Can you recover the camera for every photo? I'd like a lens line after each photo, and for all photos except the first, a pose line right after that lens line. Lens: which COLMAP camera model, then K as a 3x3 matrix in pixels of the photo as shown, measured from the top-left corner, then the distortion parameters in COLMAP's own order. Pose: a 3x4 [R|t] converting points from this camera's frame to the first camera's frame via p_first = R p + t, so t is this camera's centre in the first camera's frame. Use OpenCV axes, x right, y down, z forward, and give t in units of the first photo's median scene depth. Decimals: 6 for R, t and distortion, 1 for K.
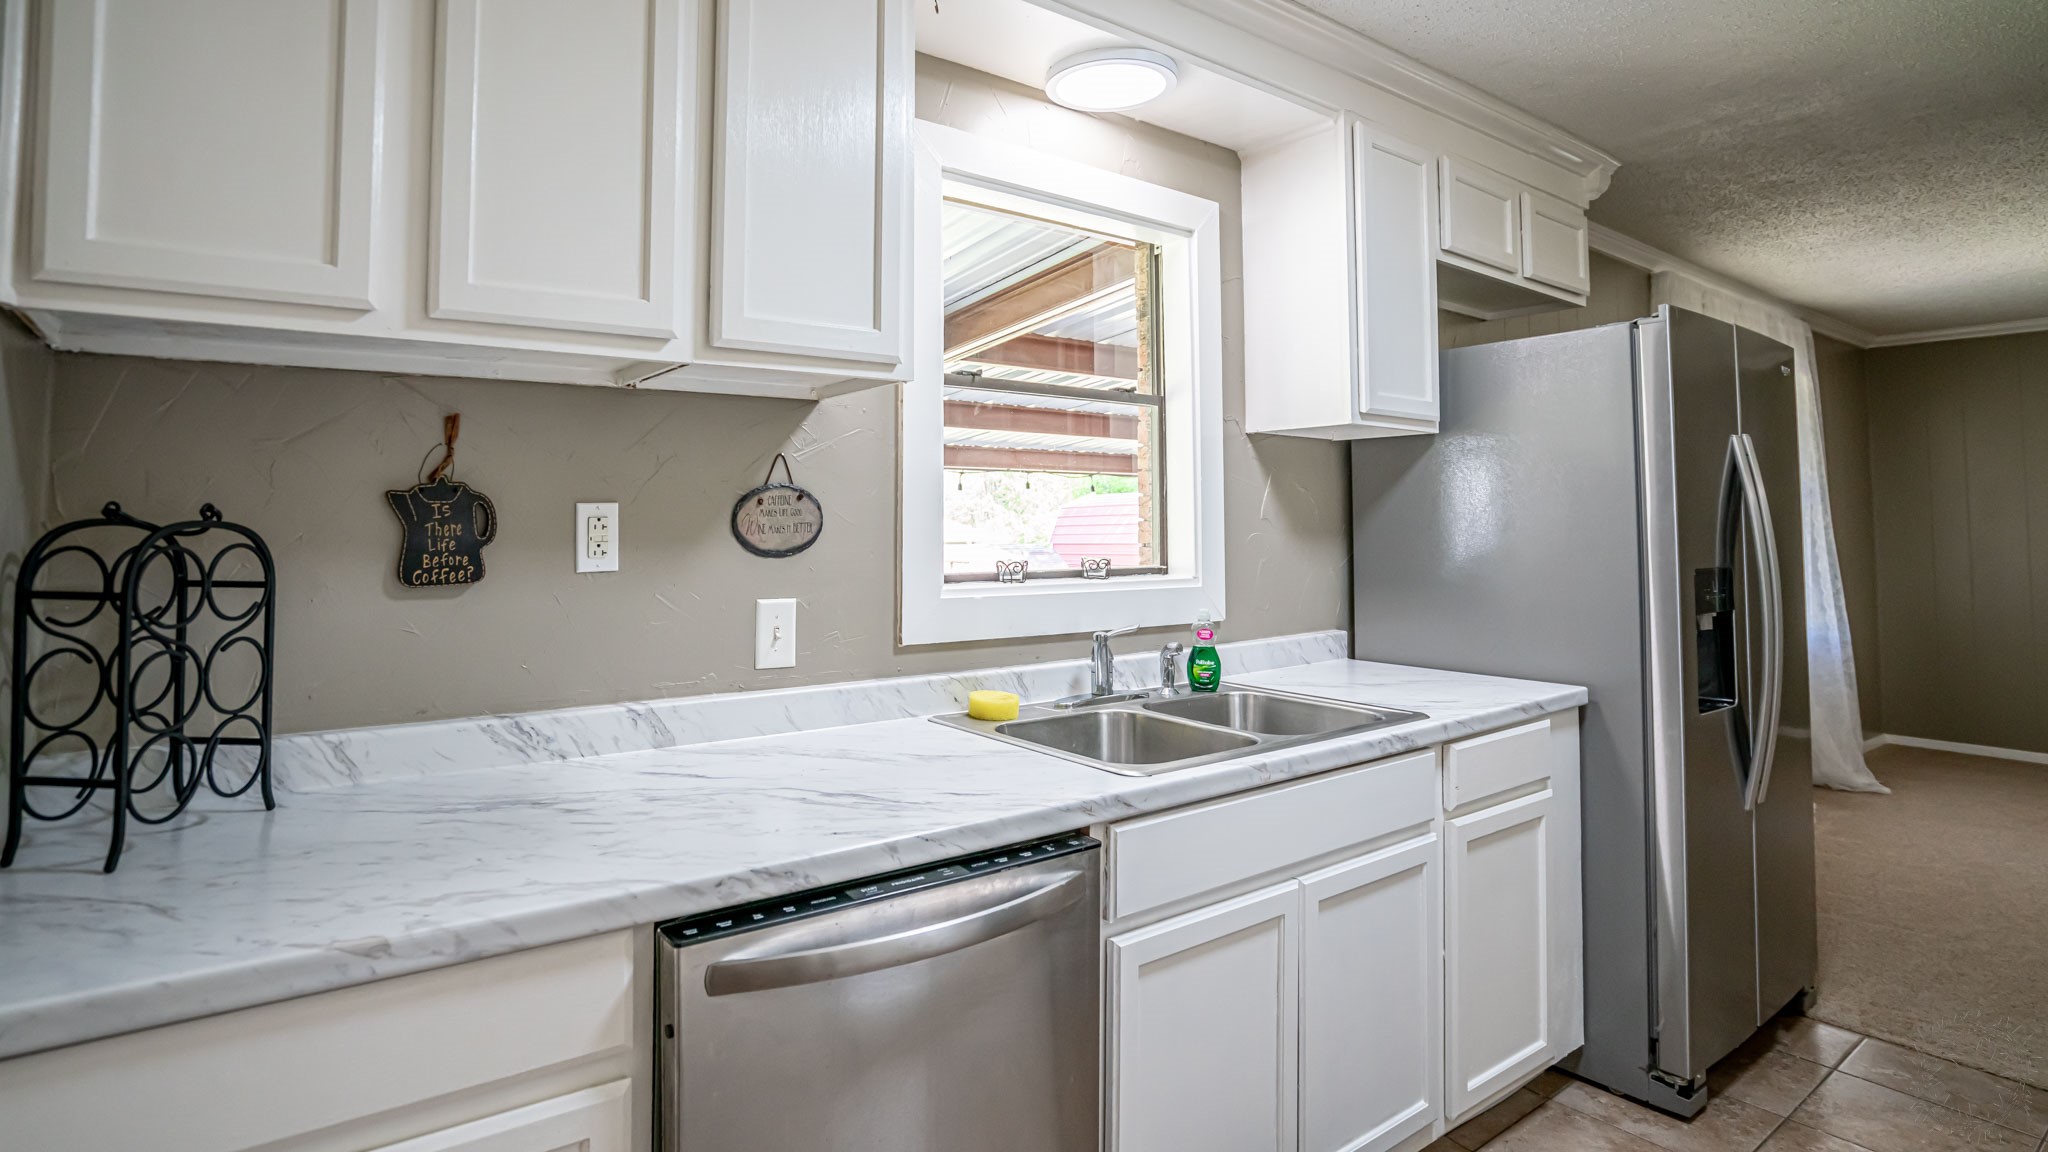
lens RADIAL K [[1040.0, 0, 950.9], [0, 1040.0, 462.6], [0, 0, 1]] dist [-0.052456, 0.023597]
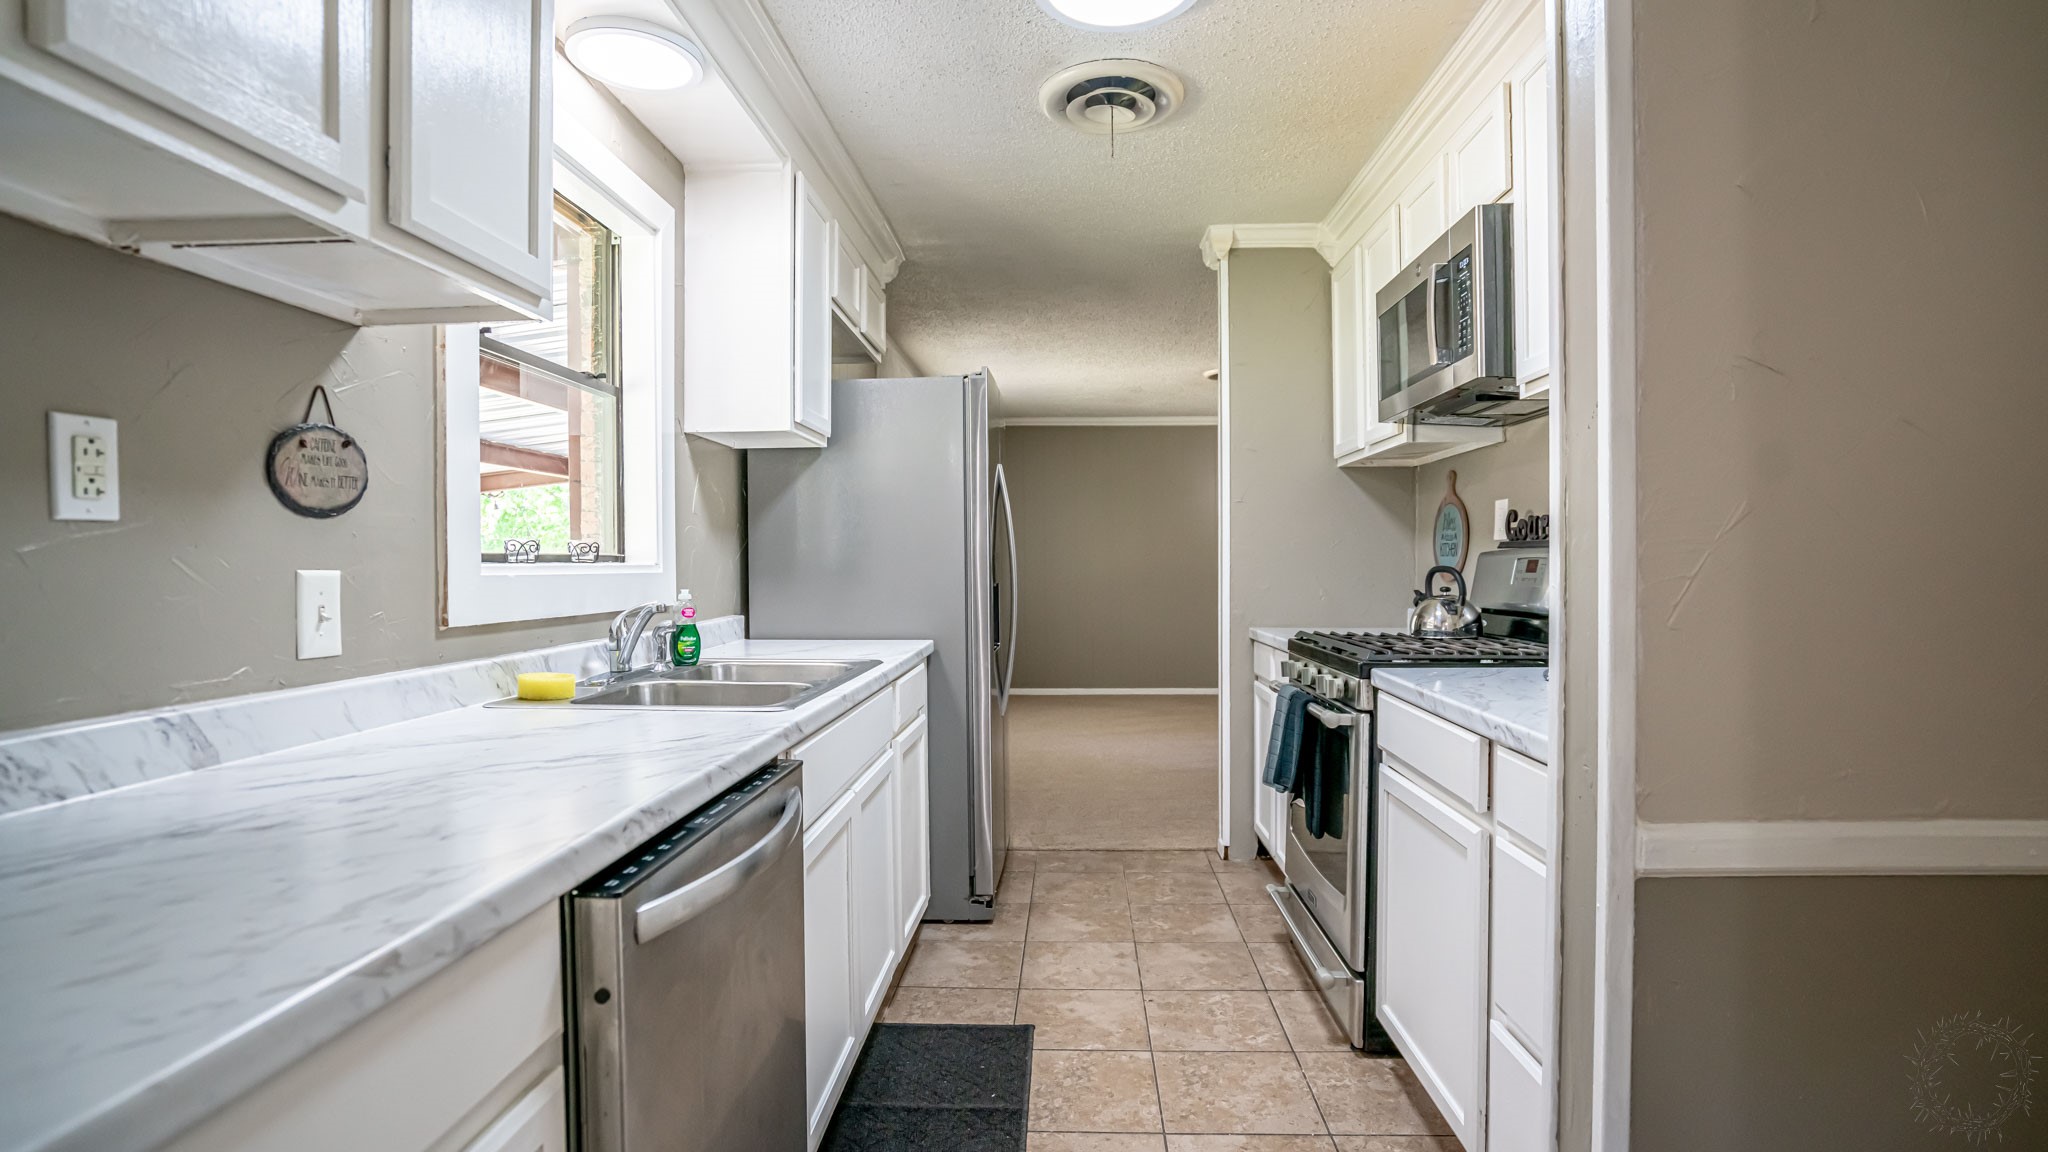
lens RADIAL K [[978.2, 0, 1024.0], [0, 978.2, 576.0], [0, 0, 1]] dist [-0.001461, 0.018922]
pose [[0.619586, -0.015923, 0.784767, -0.408016], [-0.038546, 0.997971, 0.050681, 0.074646], [-0.783982, -0.061651, 0.617715, 0.114531]]
